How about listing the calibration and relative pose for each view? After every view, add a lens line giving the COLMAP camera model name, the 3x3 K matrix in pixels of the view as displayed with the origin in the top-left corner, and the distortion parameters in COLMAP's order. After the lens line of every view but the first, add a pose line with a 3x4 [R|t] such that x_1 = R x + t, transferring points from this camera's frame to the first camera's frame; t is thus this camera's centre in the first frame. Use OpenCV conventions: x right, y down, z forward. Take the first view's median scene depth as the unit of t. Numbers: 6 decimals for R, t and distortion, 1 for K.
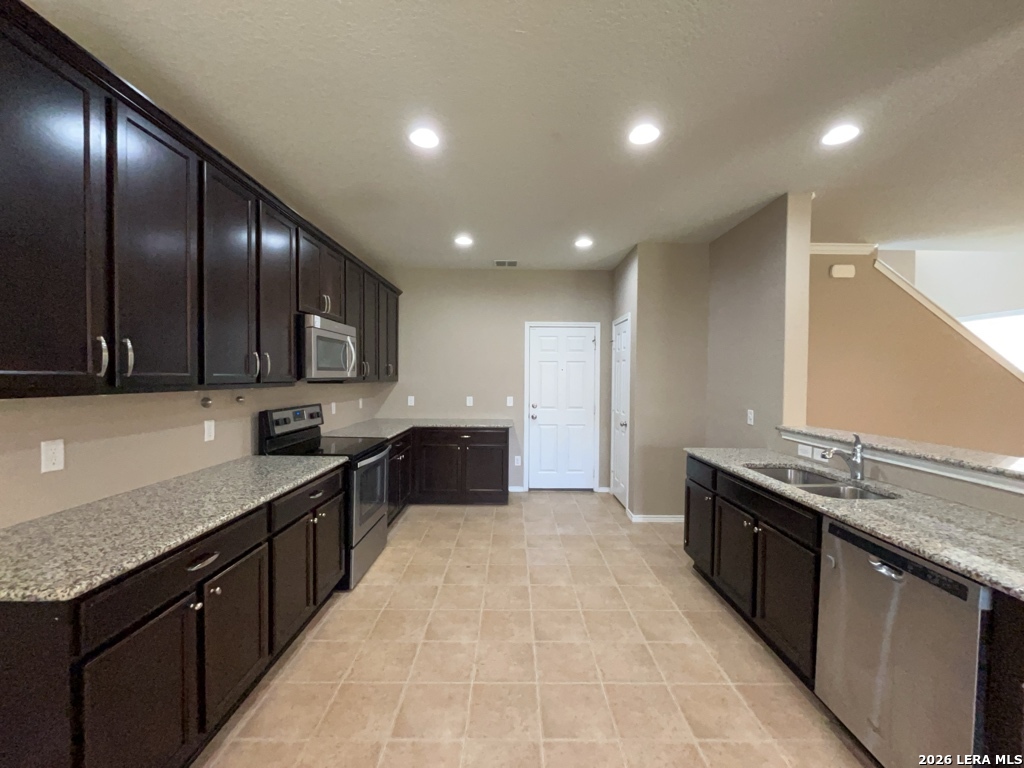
lens RADIAL K [[414.9, 0, 514.1], [0, 414.9, 385.4], [0, 0, 1]] dist [-0.001769, -0.000522]
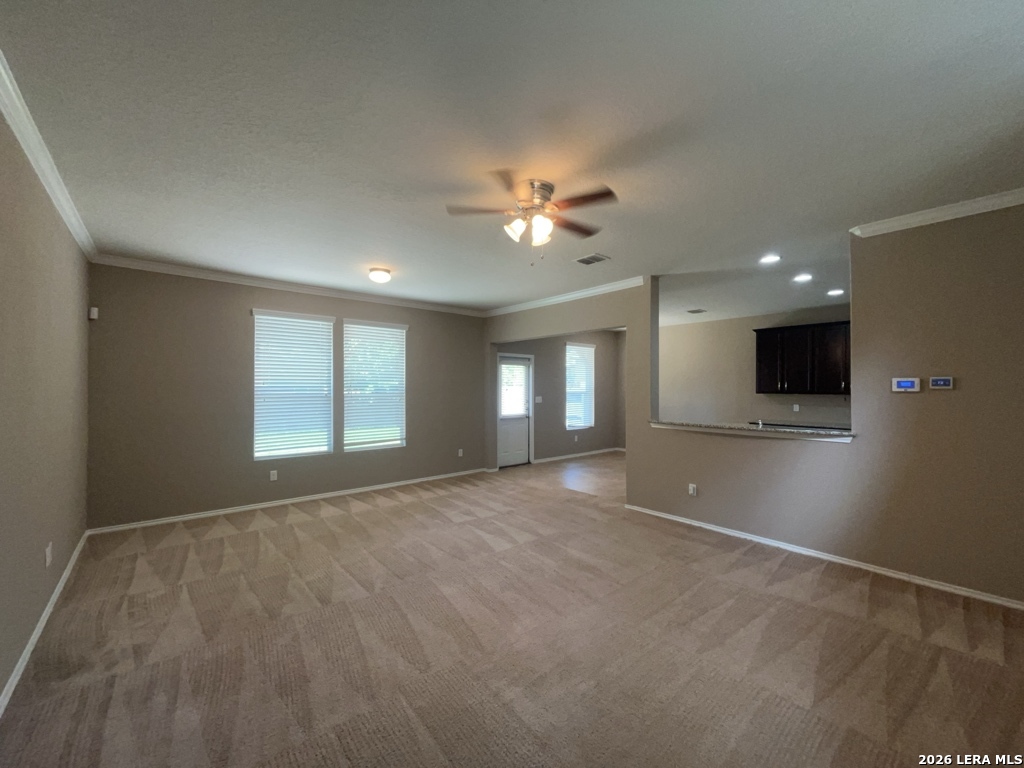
lens RADIAL K [[414.9, 0, 514.1], [0, 414.9, 385.4], [0, 0, 1]] dist [-0.001769, -0.000522]
pose [[-0.756539, -0.011854, -0.653841, 2.013562], [-0.012309, 0.999917, -0.003886, 0.011312], [0.653833, 0.005109, -0.756622, 1.403280]]
